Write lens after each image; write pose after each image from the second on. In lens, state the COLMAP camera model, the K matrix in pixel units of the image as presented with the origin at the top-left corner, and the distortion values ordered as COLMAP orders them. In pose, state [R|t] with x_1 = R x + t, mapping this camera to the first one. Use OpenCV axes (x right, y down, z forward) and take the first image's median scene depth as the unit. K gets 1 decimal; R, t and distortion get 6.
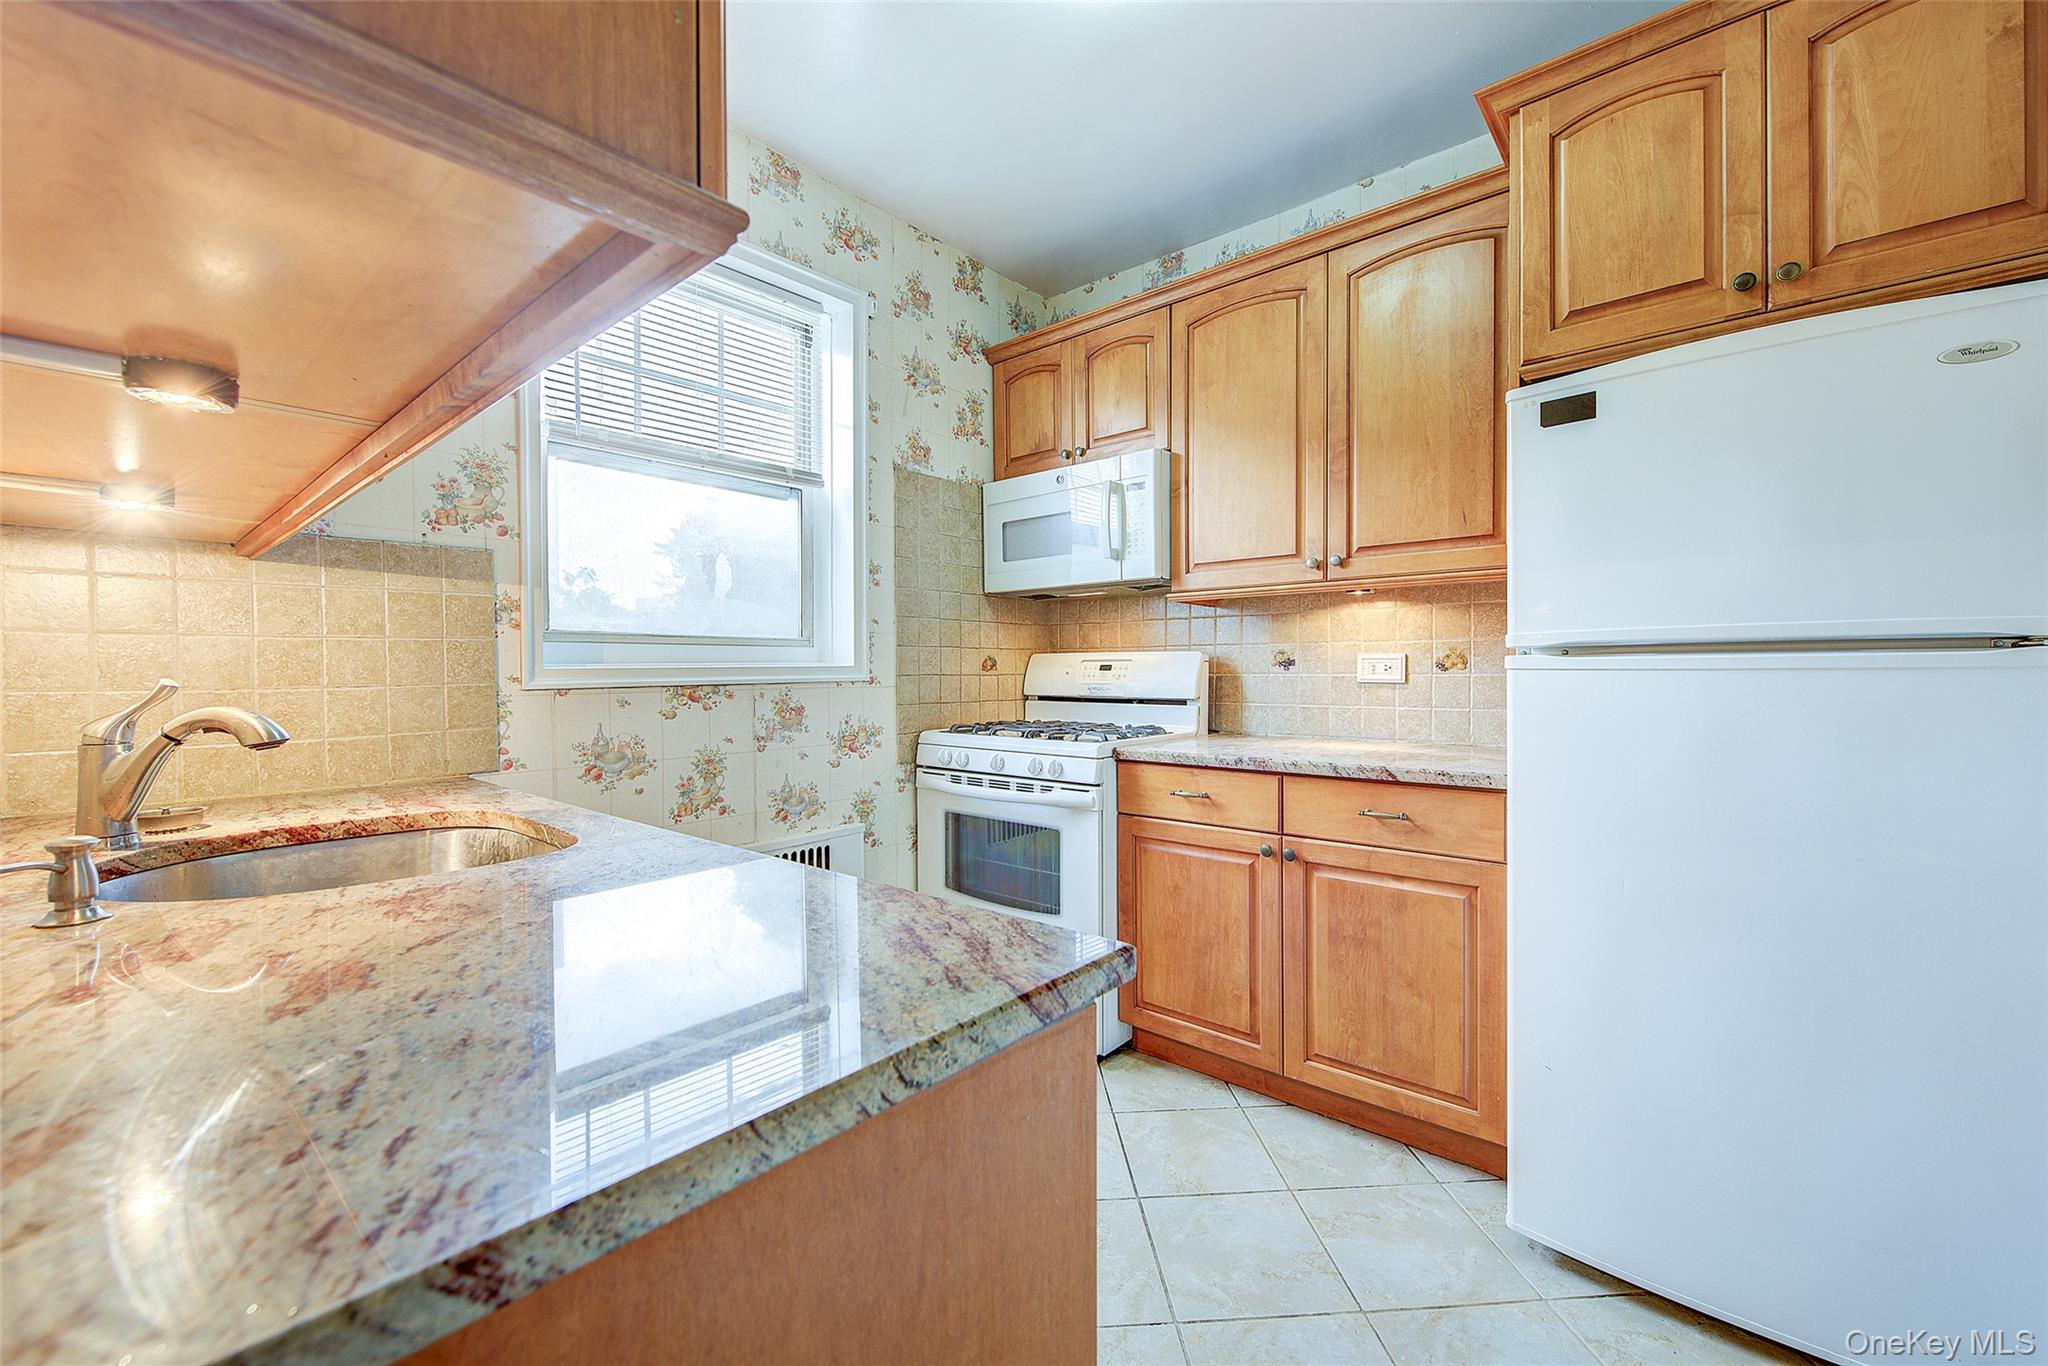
lens RADIAL K [[807.1, 0, 1032.9], [0, 807.1, 676.4], [0, 0, 1]] dist [-0.001106, -0.000614]
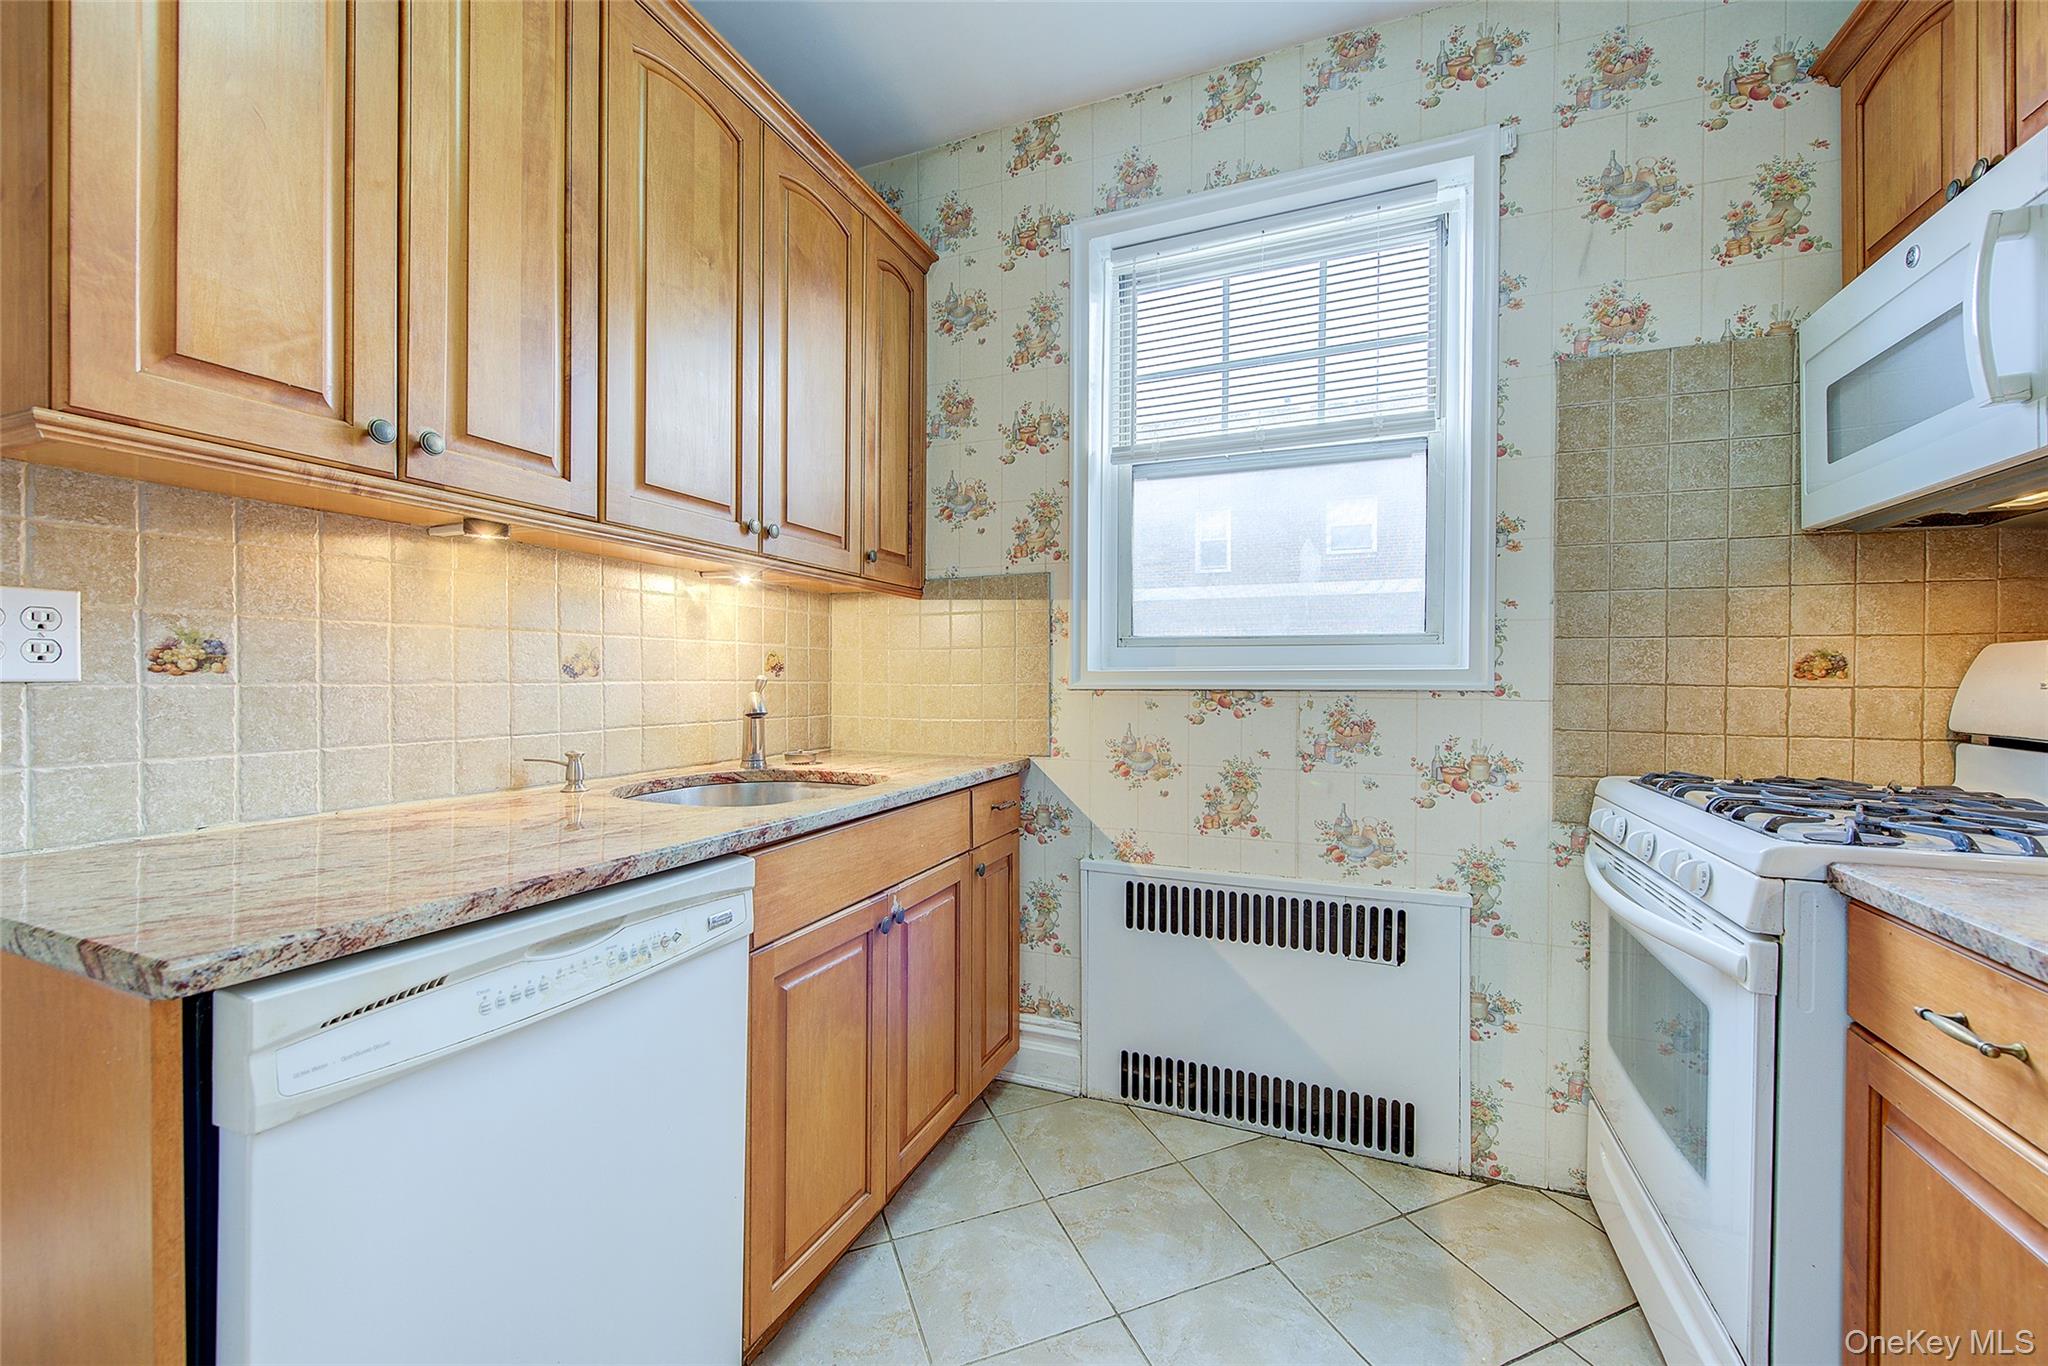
lens RADIAL K [[807.1, 0, 1025.2], [0, 807.1, 675.8], [0, 0, 1]] dist [-0.001106, -0.000614]
pose [[0.312000, 0.009129, -0.950038, 0.325864], [-0.013606, 0.999894, 0.005140, -0.005624], [0.949985, 0.011323, 0.312091, 0.414159]]
